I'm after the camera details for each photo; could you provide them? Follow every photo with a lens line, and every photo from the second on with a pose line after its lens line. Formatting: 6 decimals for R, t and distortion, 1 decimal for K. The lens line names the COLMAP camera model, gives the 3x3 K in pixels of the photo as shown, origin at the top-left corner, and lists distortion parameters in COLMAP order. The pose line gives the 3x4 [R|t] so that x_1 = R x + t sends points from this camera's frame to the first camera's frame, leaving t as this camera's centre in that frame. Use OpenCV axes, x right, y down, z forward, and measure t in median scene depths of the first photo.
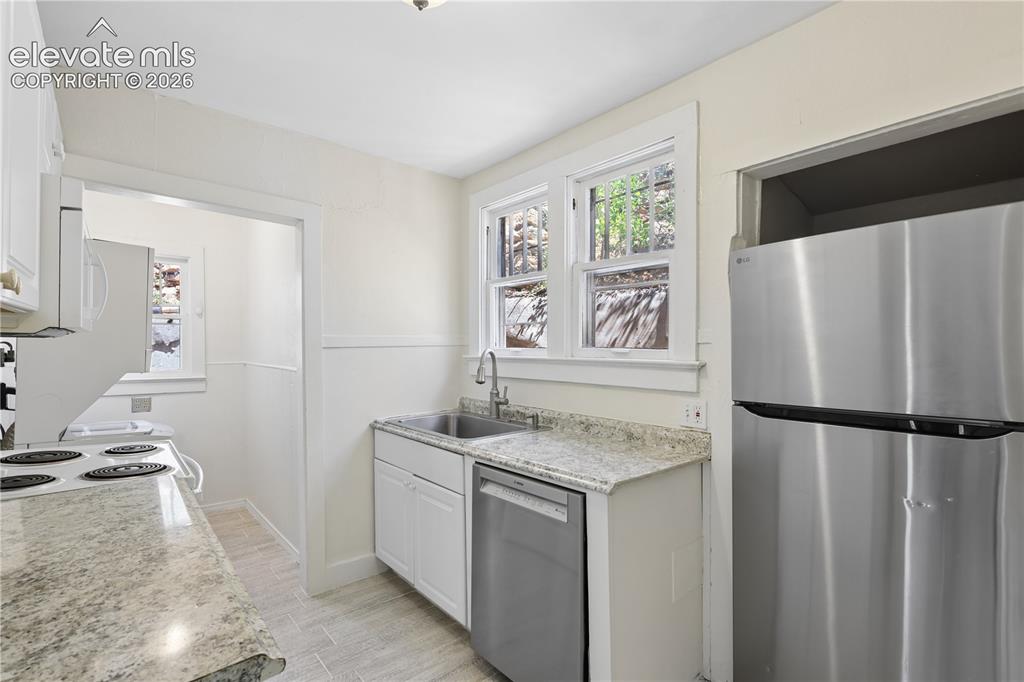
lens RADIAL K [[475.8, 0, 512.0], [0, 475.8, 341.0], [0, 0, 1]] dist [-0.000306, -0.000131]
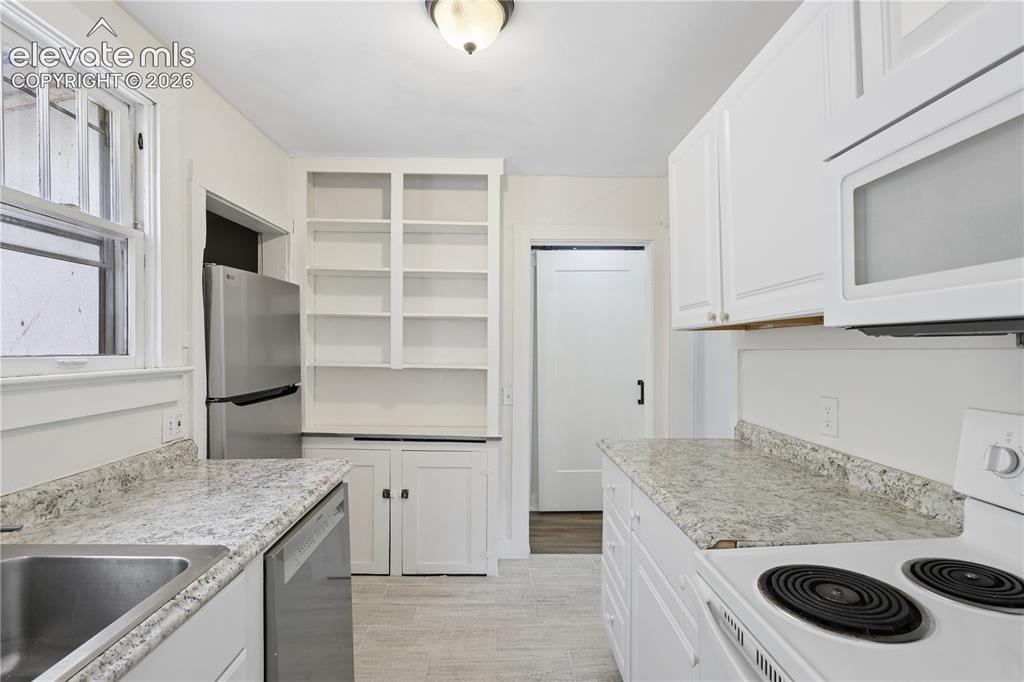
lens RADIAL K [[478.7, 0, 508.2], [0, 478.7, 345.0], [0, 0, 1]] dist [-0.000790, 0.000059]
pose [[-0.778264, 0.003641, 0.627927, -0.720194], [-0.002256, 0.999961, -0.008593, 0.007098], [-0.627933, -0.008104, -0.778225, 1.366098]]
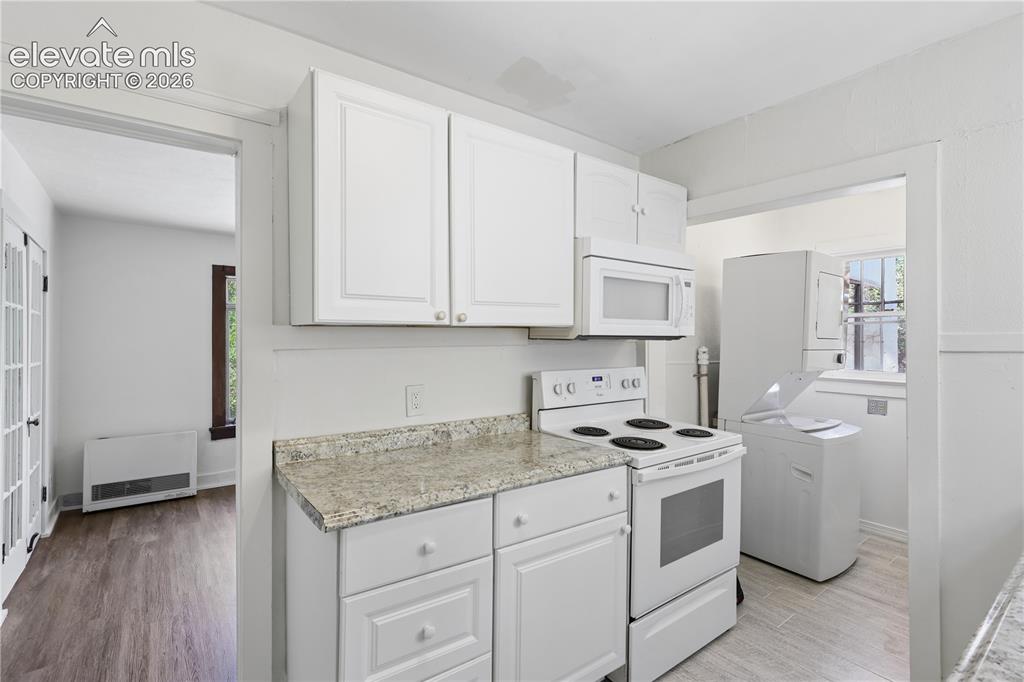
lens RADIAL K [[478.7, 0, 508.2], [0, 478.7, 345.0], [0, 0, 1]] dist [-0.000790, 0.000059]
pose [[-0.060944, 0.009268, -0.998098, 0.431538], [0.006569, 0.999939, 0.008884, -0.007124], [0.998120, -0.006015, -0.061001, 0.615572]]
